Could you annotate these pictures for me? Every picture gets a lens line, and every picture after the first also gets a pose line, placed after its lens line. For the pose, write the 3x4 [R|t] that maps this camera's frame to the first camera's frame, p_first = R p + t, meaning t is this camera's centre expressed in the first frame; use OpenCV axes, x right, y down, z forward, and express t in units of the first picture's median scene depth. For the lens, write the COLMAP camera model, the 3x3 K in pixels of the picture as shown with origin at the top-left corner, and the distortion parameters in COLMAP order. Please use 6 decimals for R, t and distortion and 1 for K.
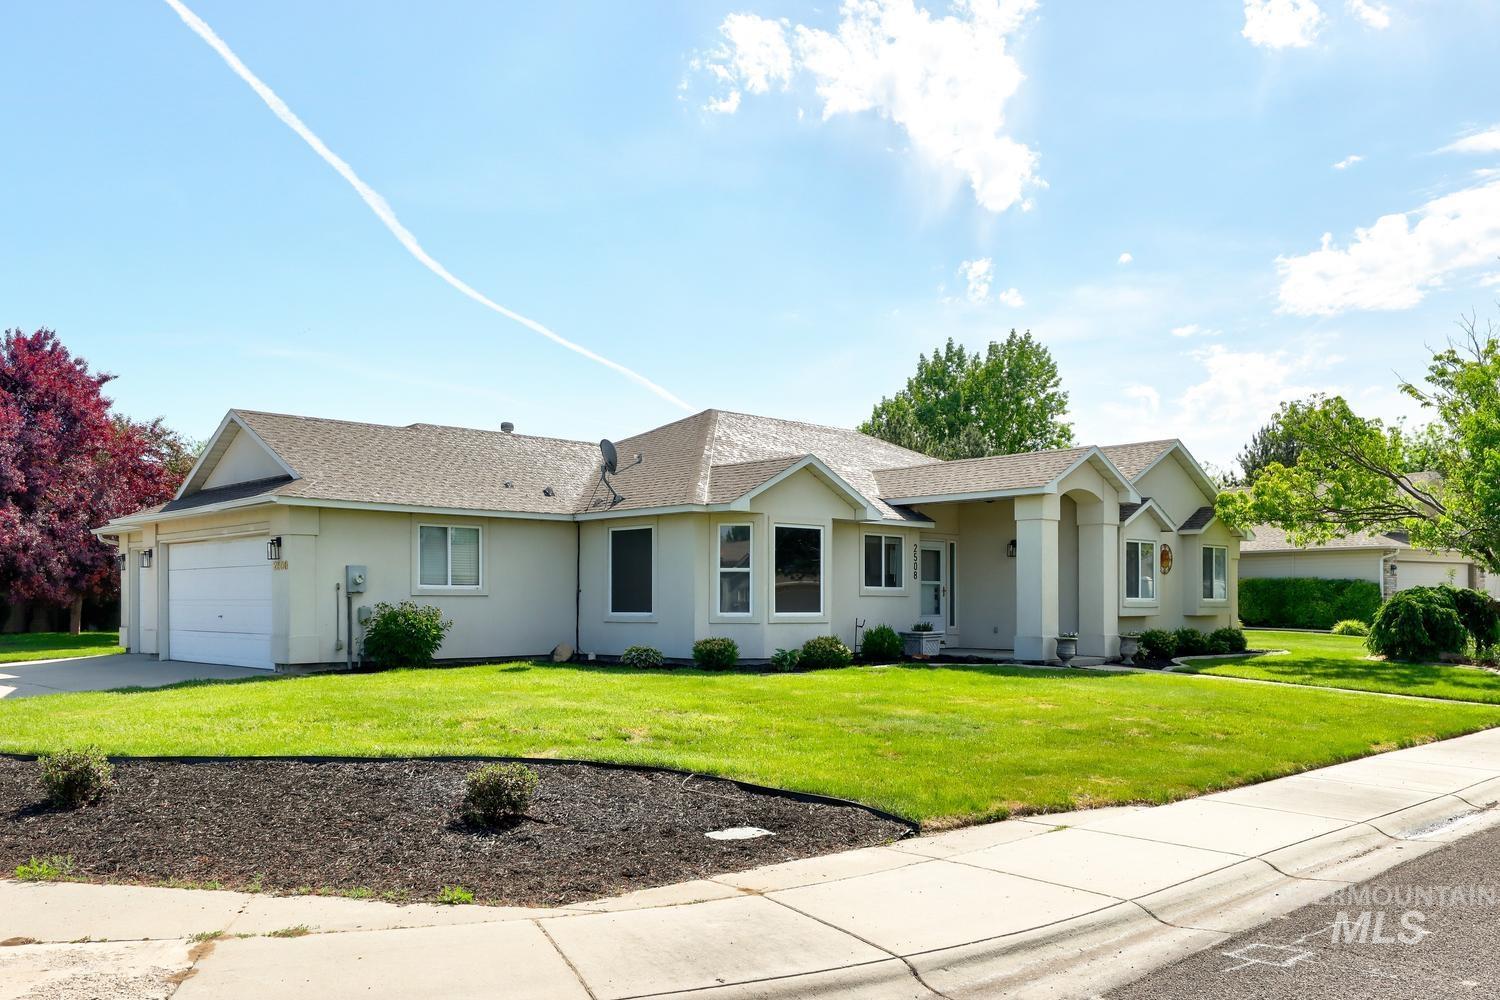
lens RADIAL K [[1167.9, 0, 748.7], [0, 1167.9, 602.8], [0, 0, 1]] dist [-0.002175, -0.001499]
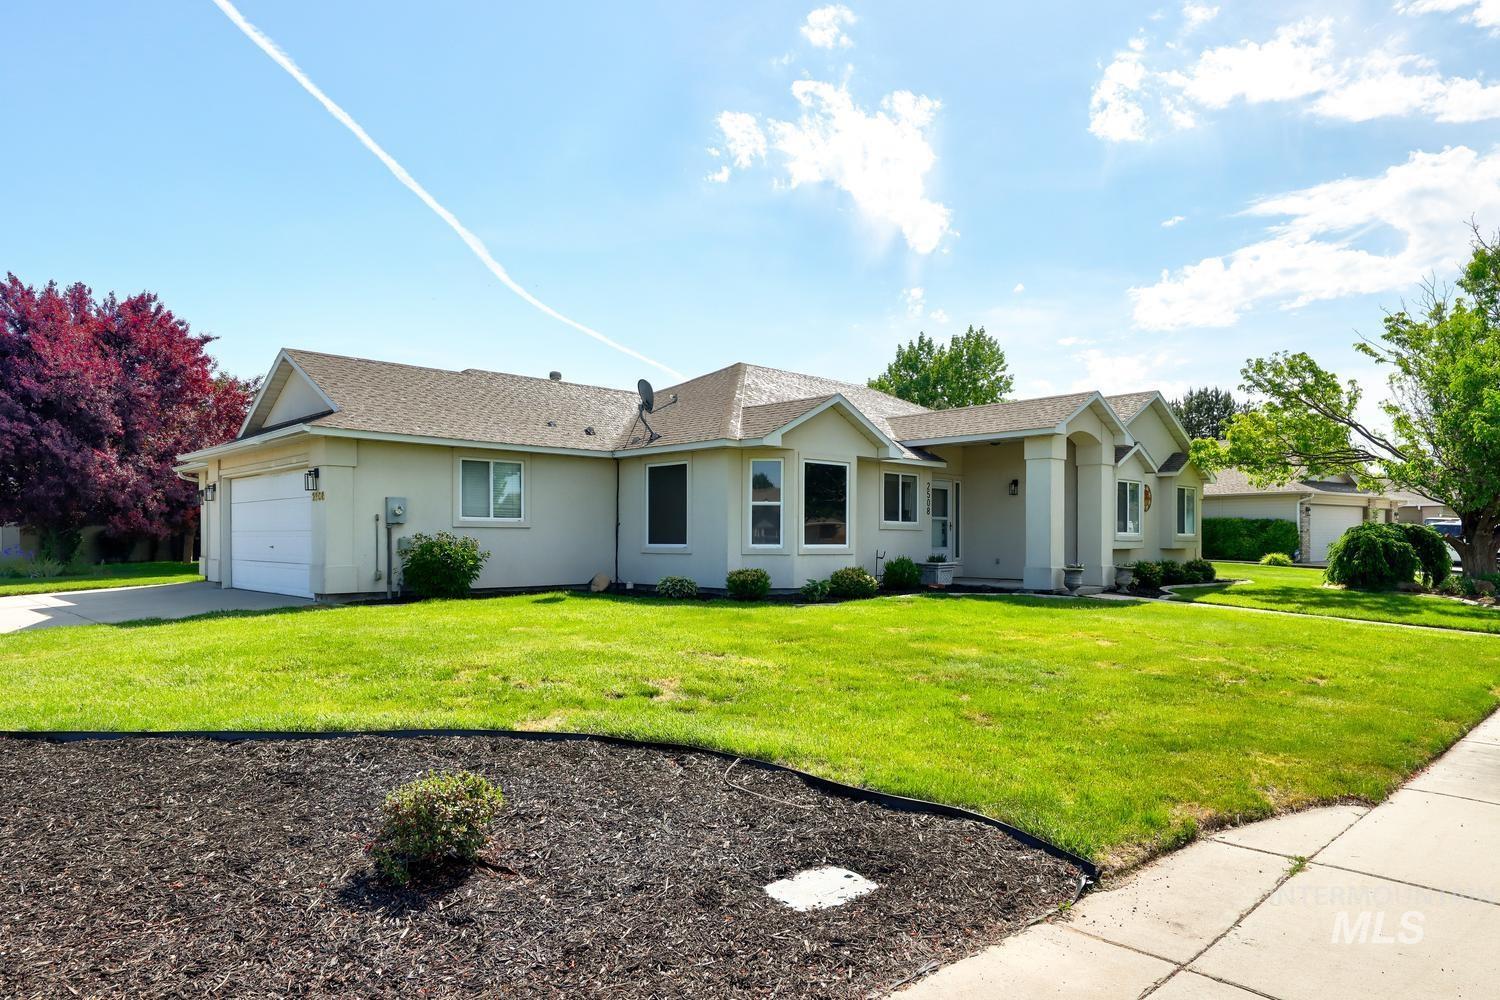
lens RADIAL K [[883.5, 0, 779.7], [0, 883.5, 537.5], [0, 0, 1]] dist [0.000331, 0.000244]
pose [[0.999776, 0.002442, 0.021041, -0.015006], [-0.002398, 0.999995, -0.002106, 0.003610], [-0.021046, 0.002055, 0.999776, 0.193886]]
